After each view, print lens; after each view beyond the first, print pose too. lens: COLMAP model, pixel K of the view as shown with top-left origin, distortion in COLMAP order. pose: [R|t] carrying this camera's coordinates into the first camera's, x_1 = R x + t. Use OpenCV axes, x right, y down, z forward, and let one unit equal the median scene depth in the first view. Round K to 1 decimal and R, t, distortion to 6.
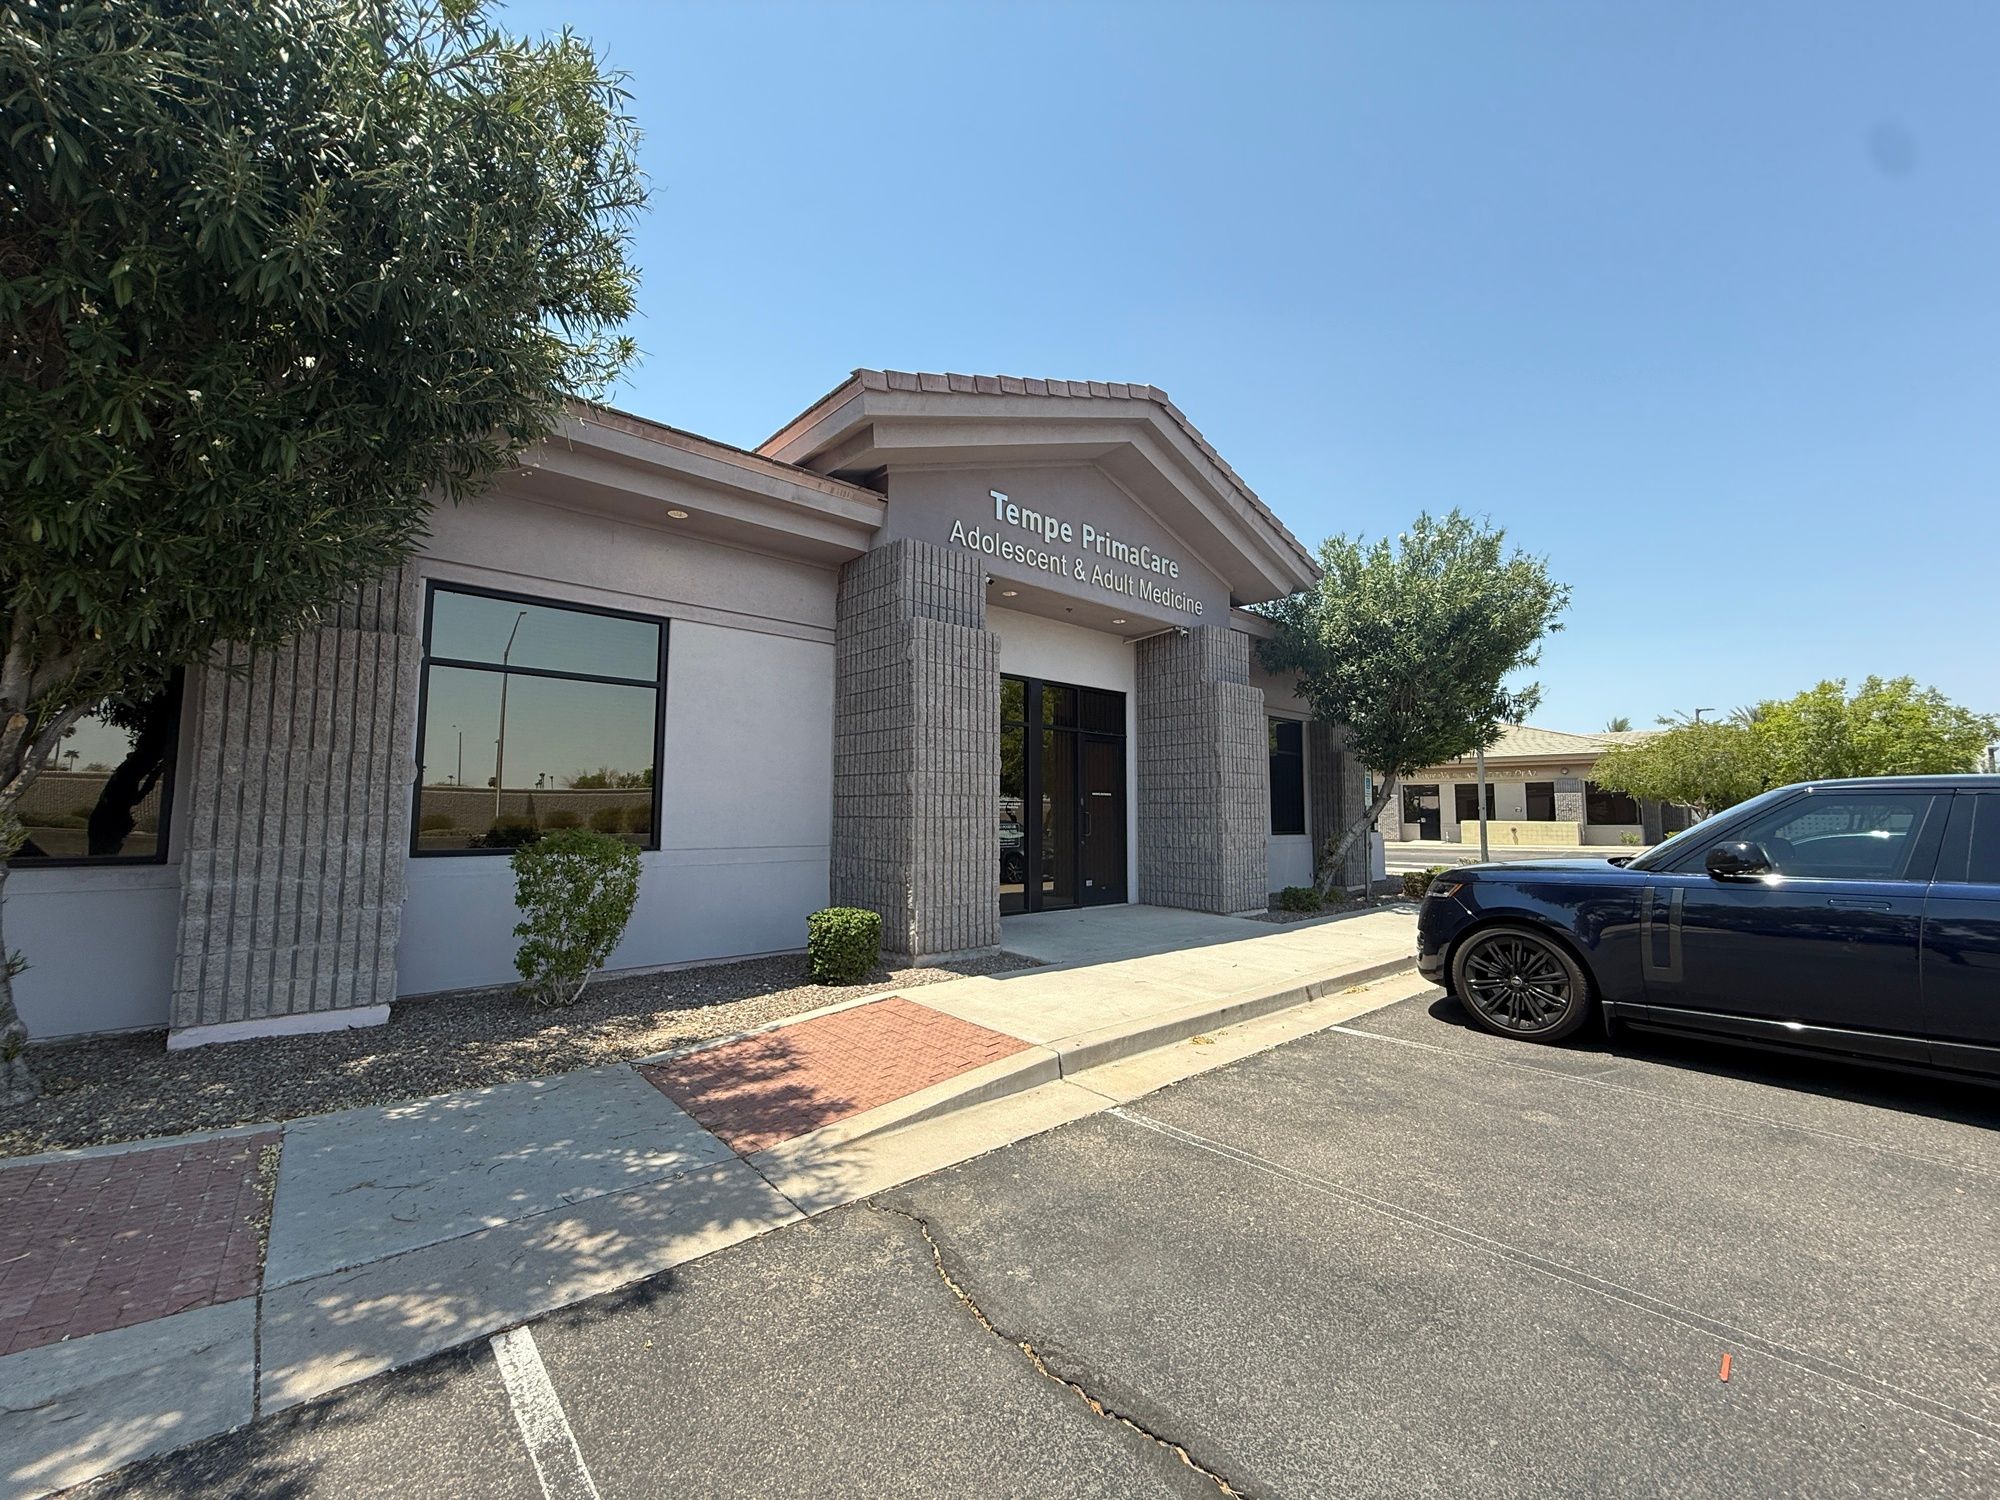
lens RADIAL K [[796.8, 0, 996.9], [0, 796.8, 746.9], [0, 0, 1]] dist [0.001036, 0.000765]
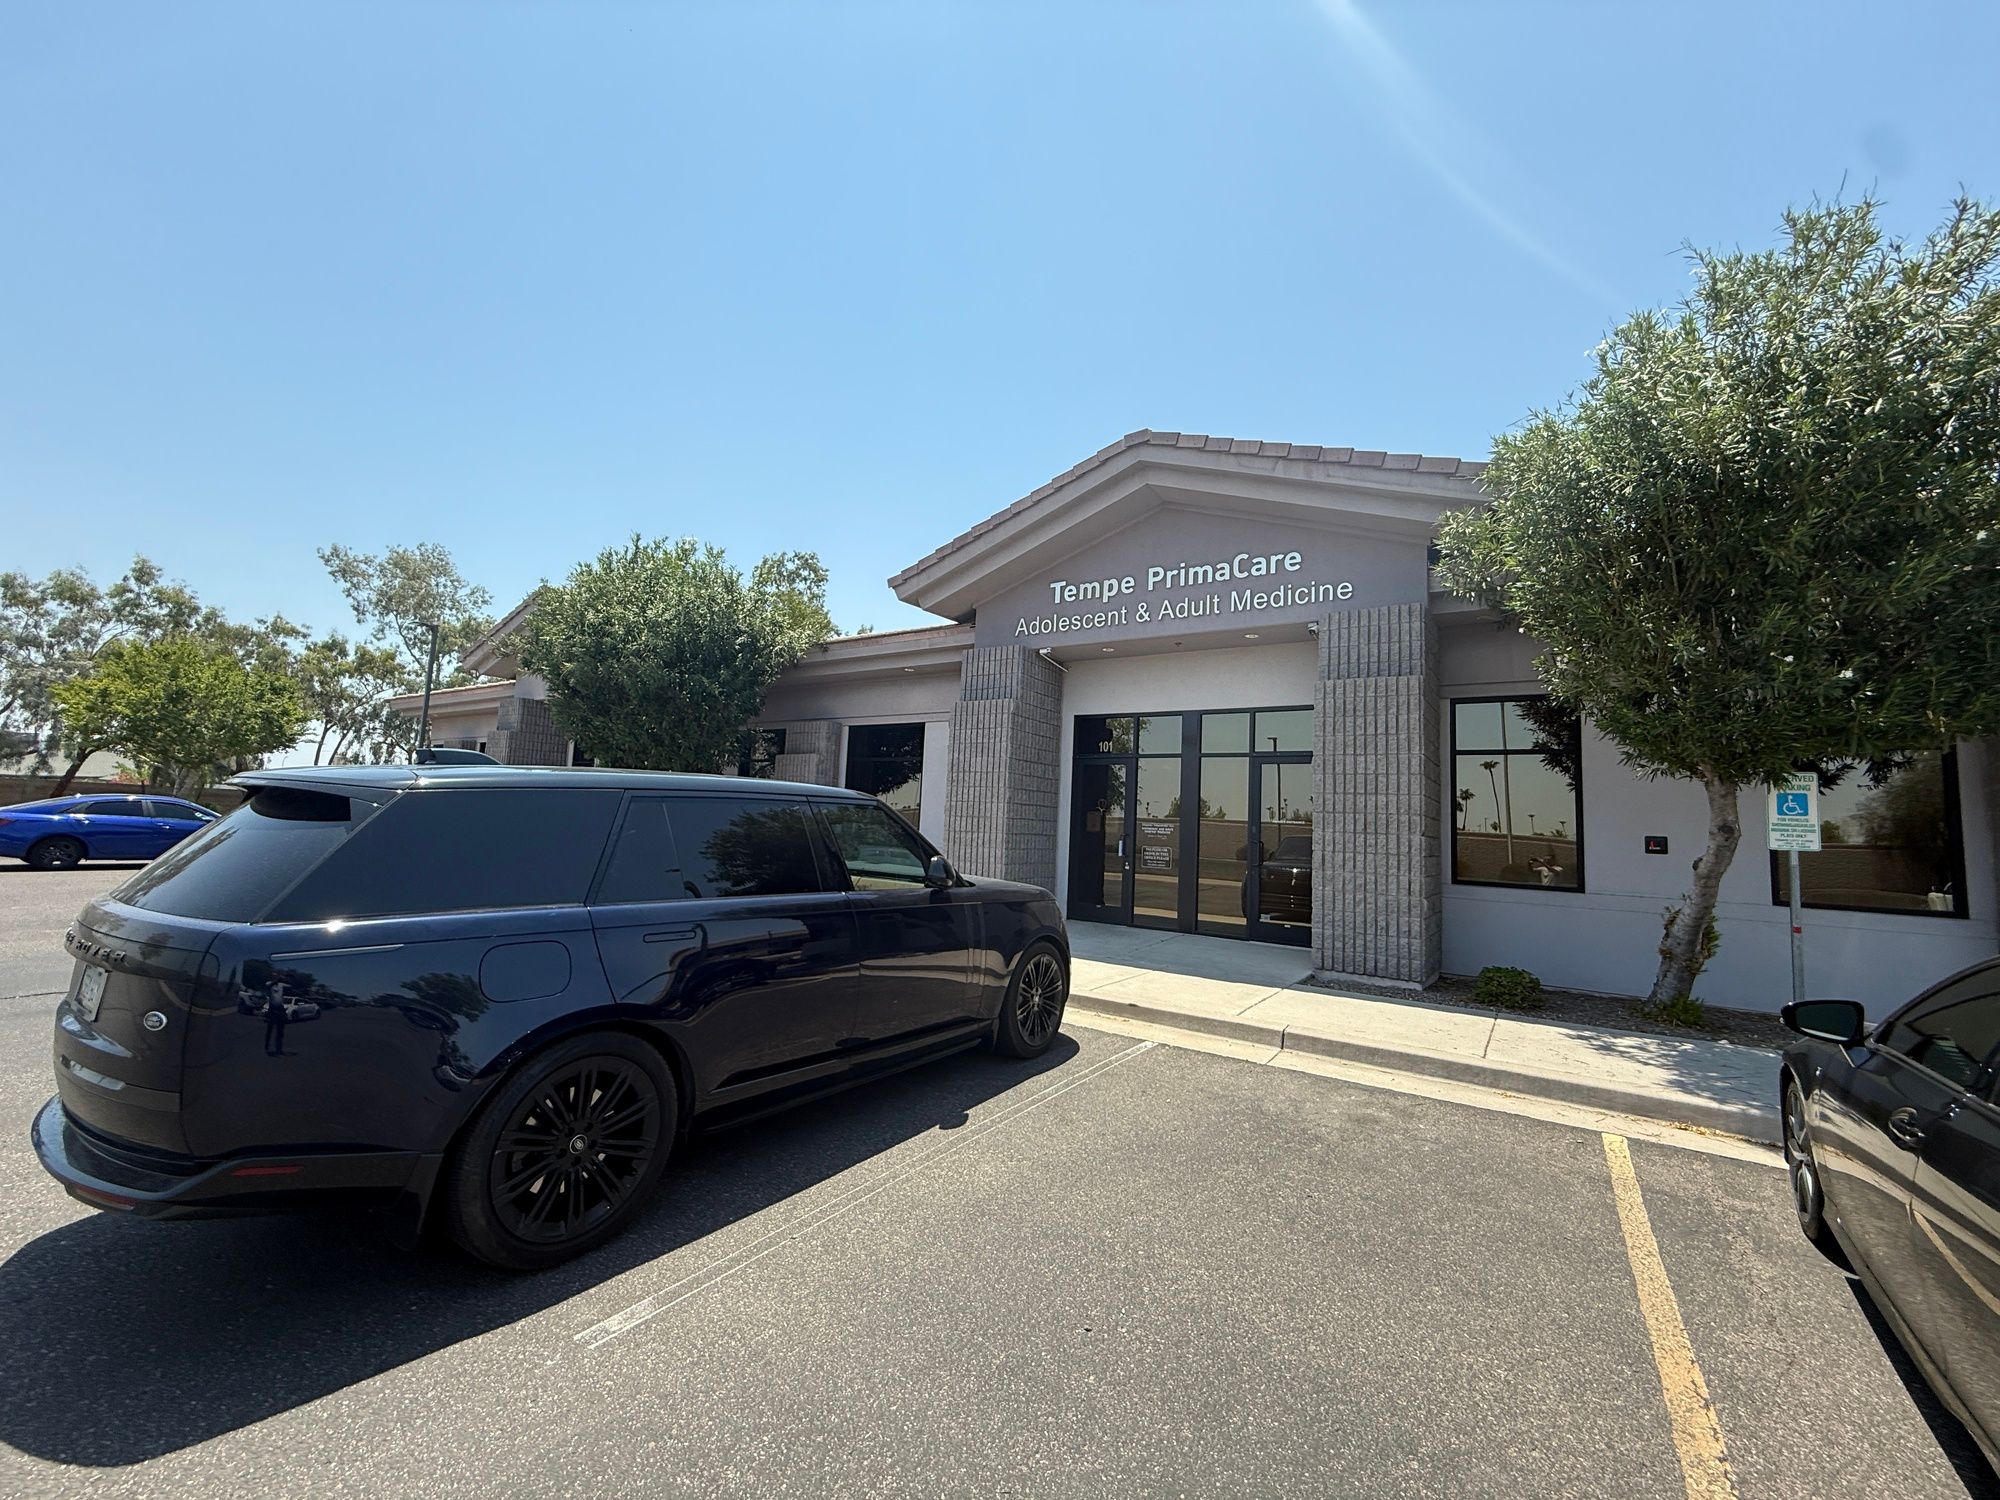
lens RADIAL K [[796.8, 0, 996.9], [0, 796.8, 746.9], [0, 0, 1]] dist [0.001036, 0.000765]
pose [[0.247512, -0.090489, -0.964650, 2.125571], [0.036635, 0.995791, -0.084011, 0.087637], [0.968192, -0.014546, 0.249785, 1.035622]]
